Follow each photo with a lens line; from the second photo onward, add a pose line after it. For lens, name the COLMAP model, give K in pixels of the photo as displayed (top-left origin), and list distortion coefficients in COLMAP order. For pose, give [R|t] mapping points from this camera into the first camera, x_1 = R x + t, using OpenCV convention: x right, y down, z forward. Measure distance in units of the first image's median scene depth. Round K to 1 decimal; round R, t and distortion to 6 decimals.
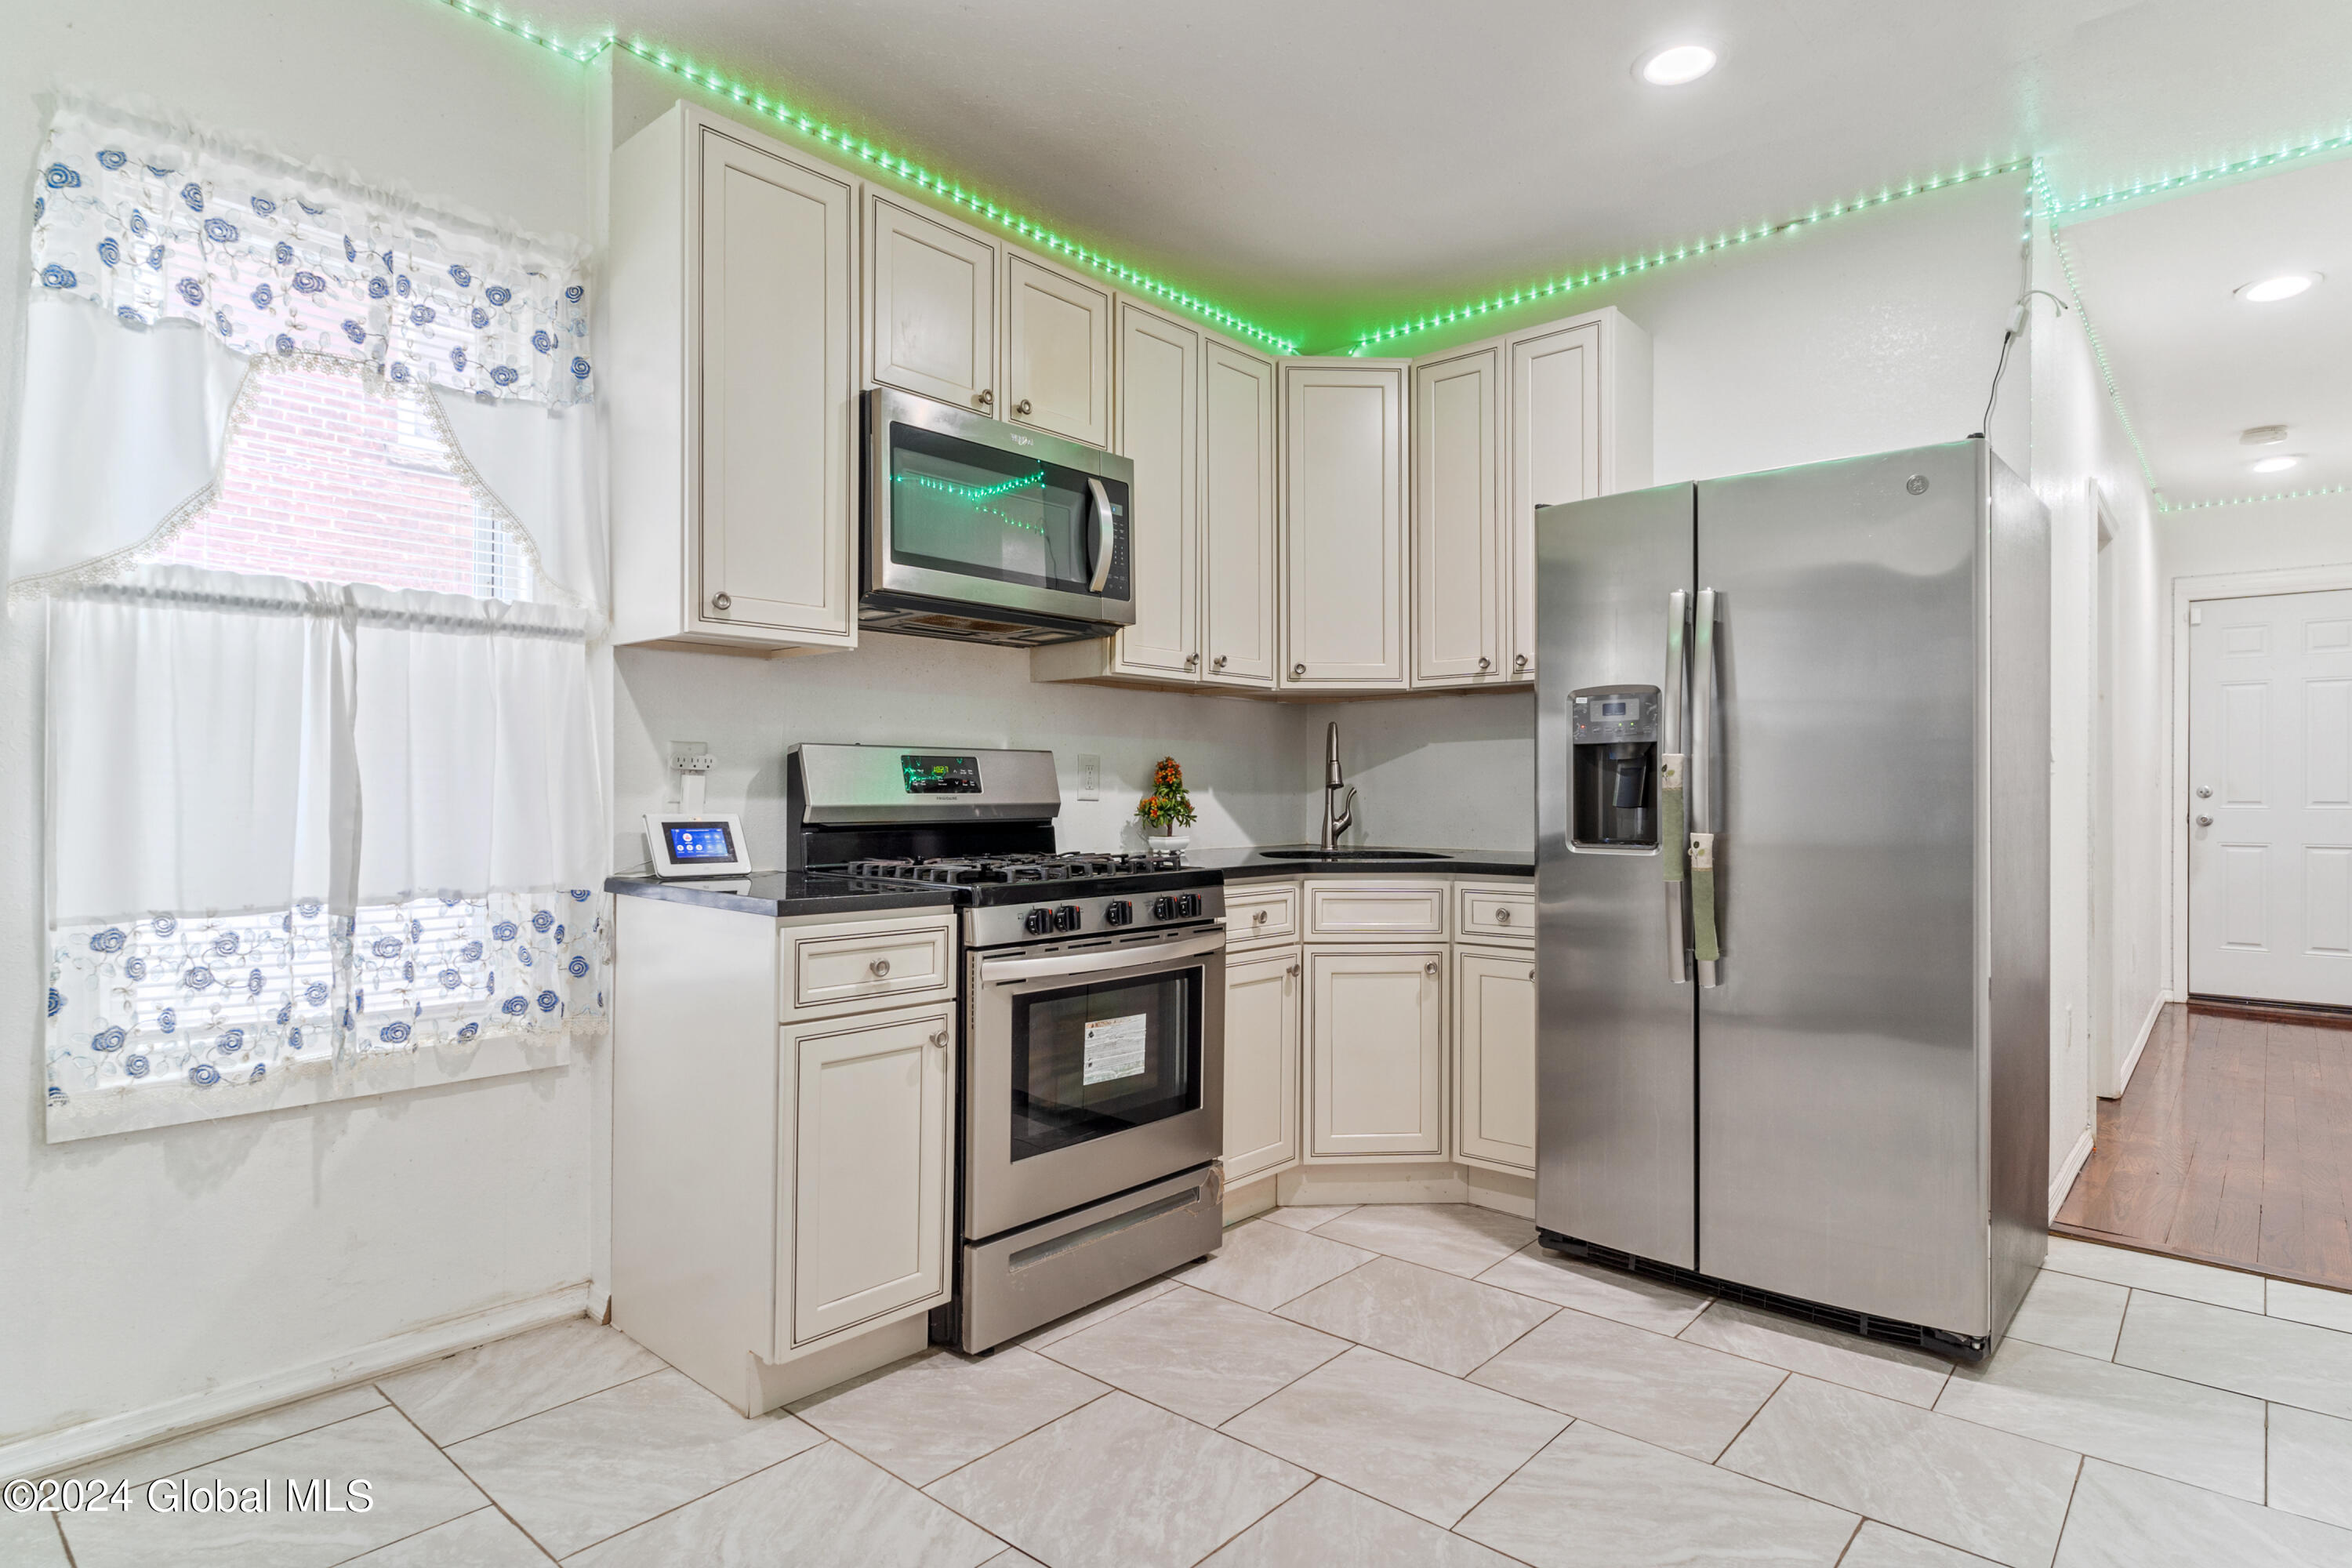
lens RADIAL K [[1204.2, 0, 1150.3], [0, 1204.2, 797.9], [0, 0, 1]] dist [-0.006448, 0.001109]
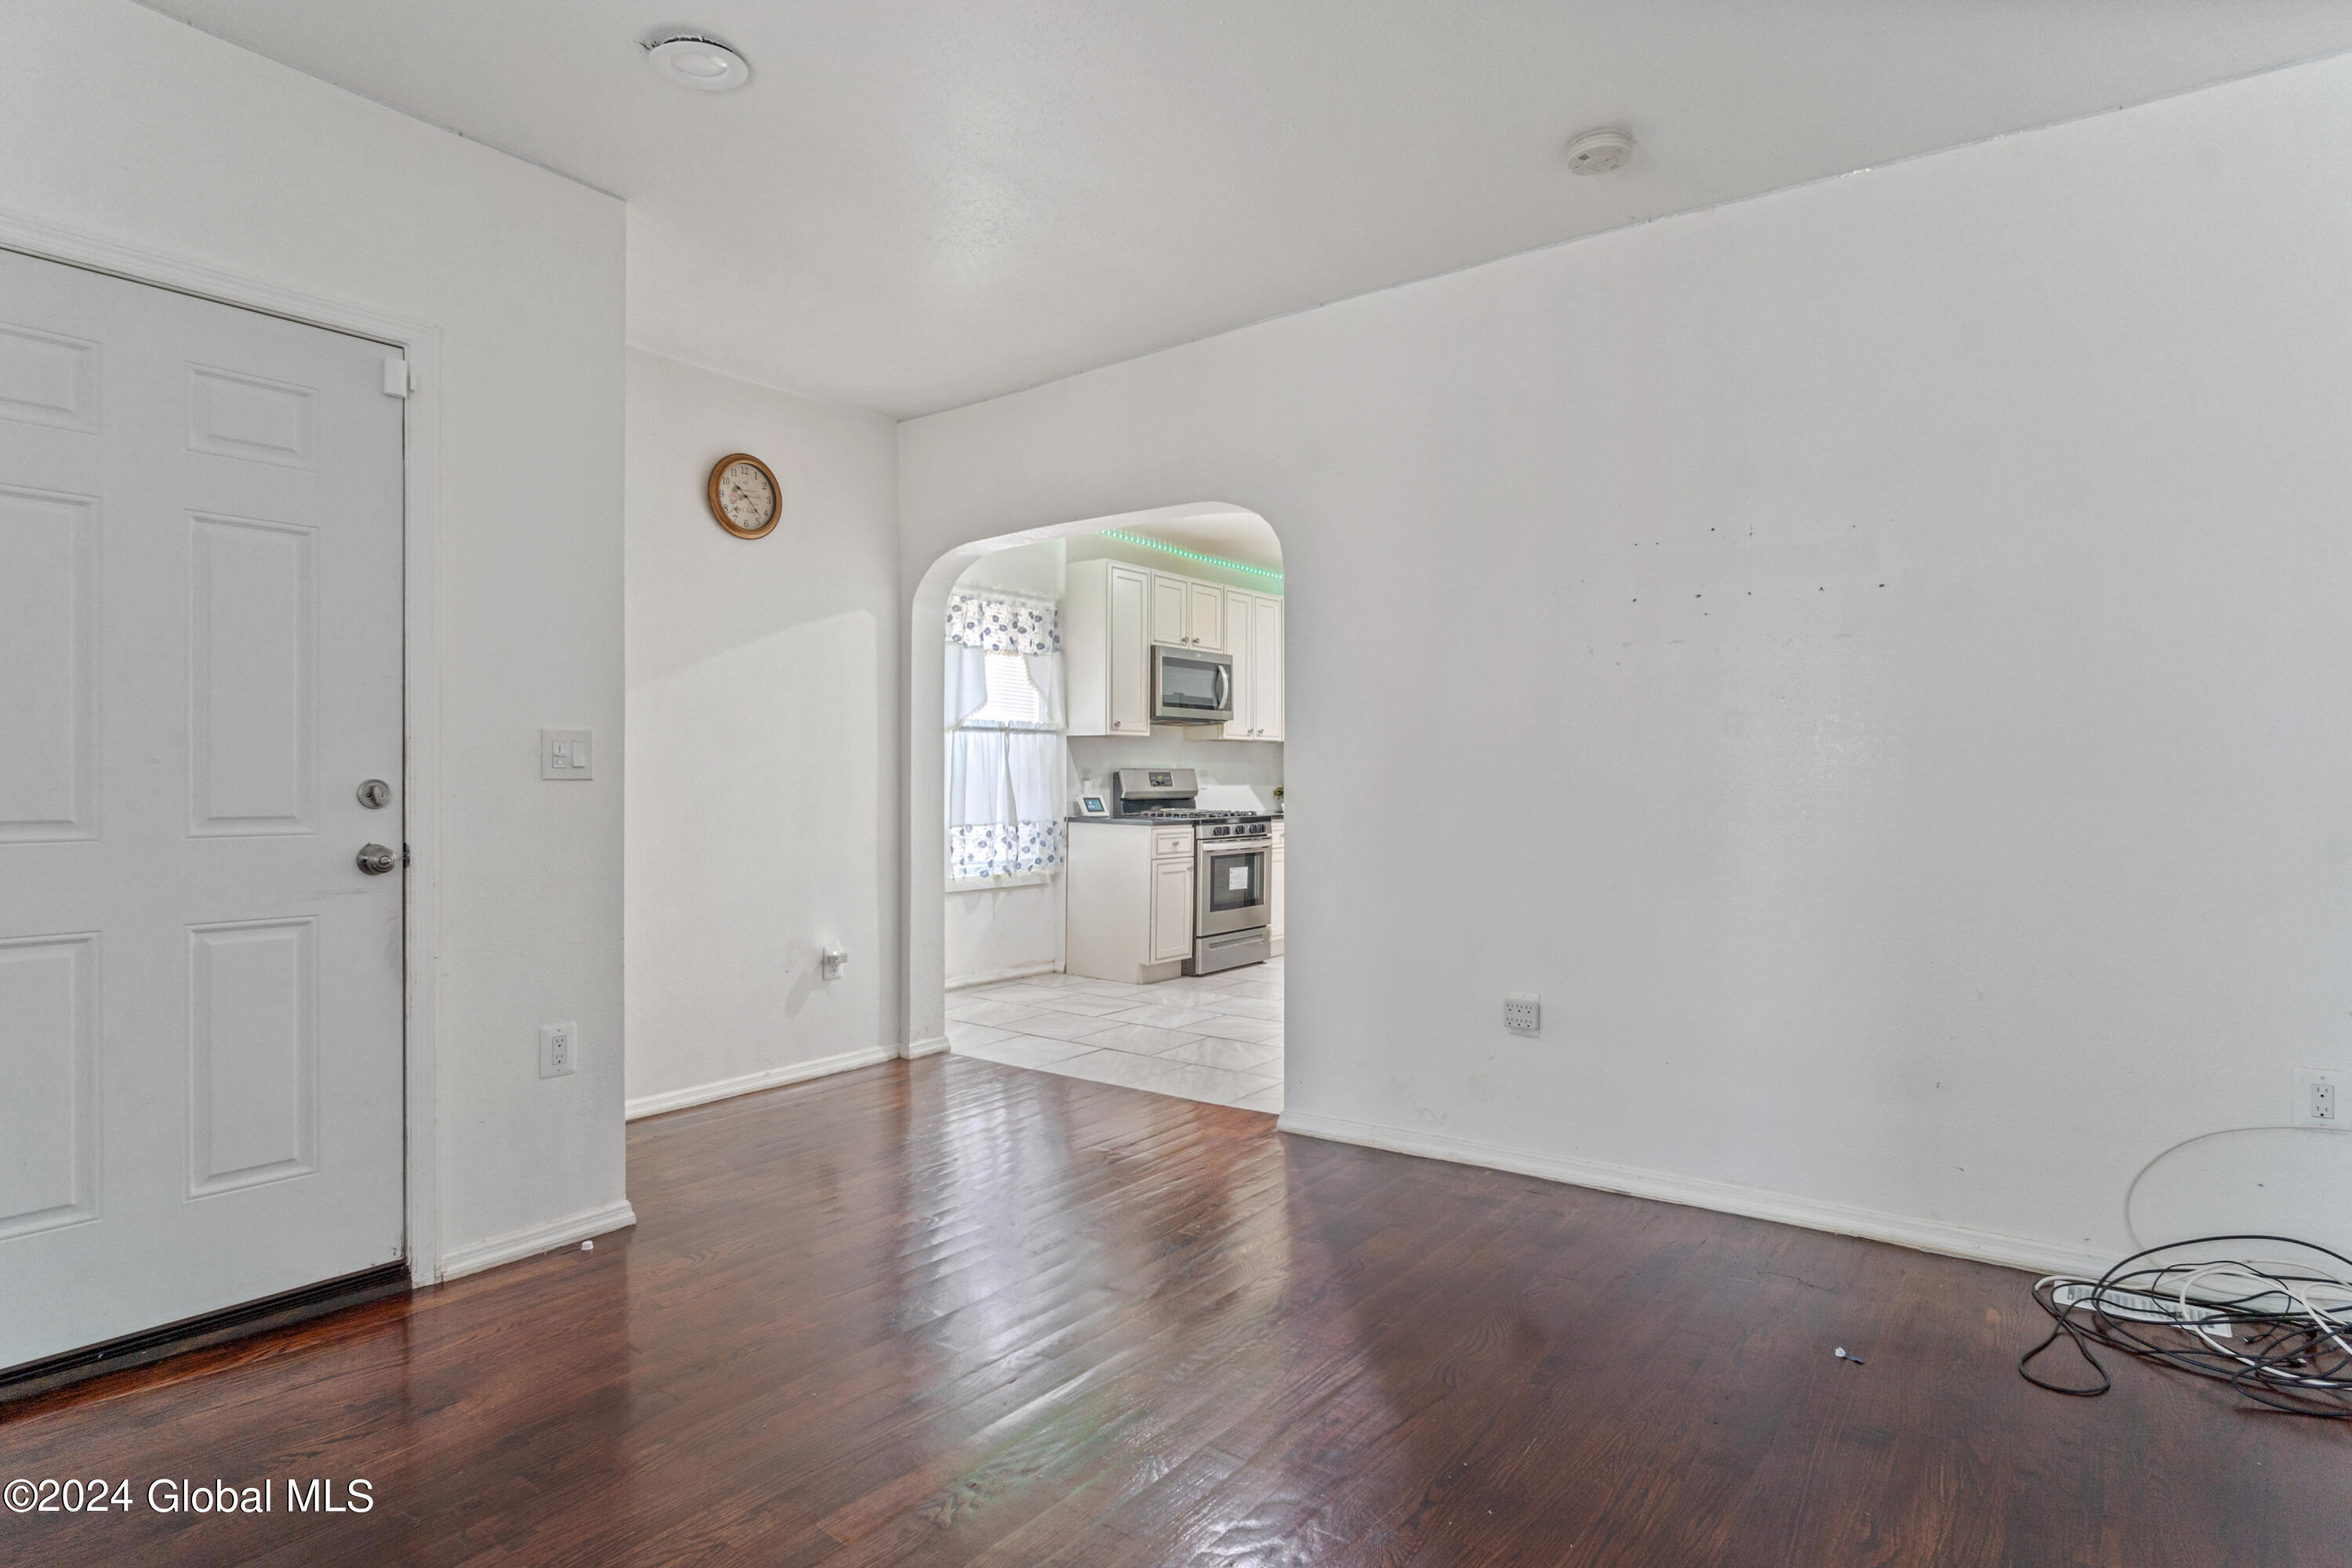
lens RADIAL K [[1204.2, 0, 1172.2], [0, 1204.2, 783.3], [0, 0, 1]] dist [-0.006448, 0.001109]
pose [[0.995906, 0.001794, 0.090376, -0.458452], [-0.002168, 0.999989, 0.004048, -0.026109], [-0.090368, -0.004227, 0.995900, -1.880341]]
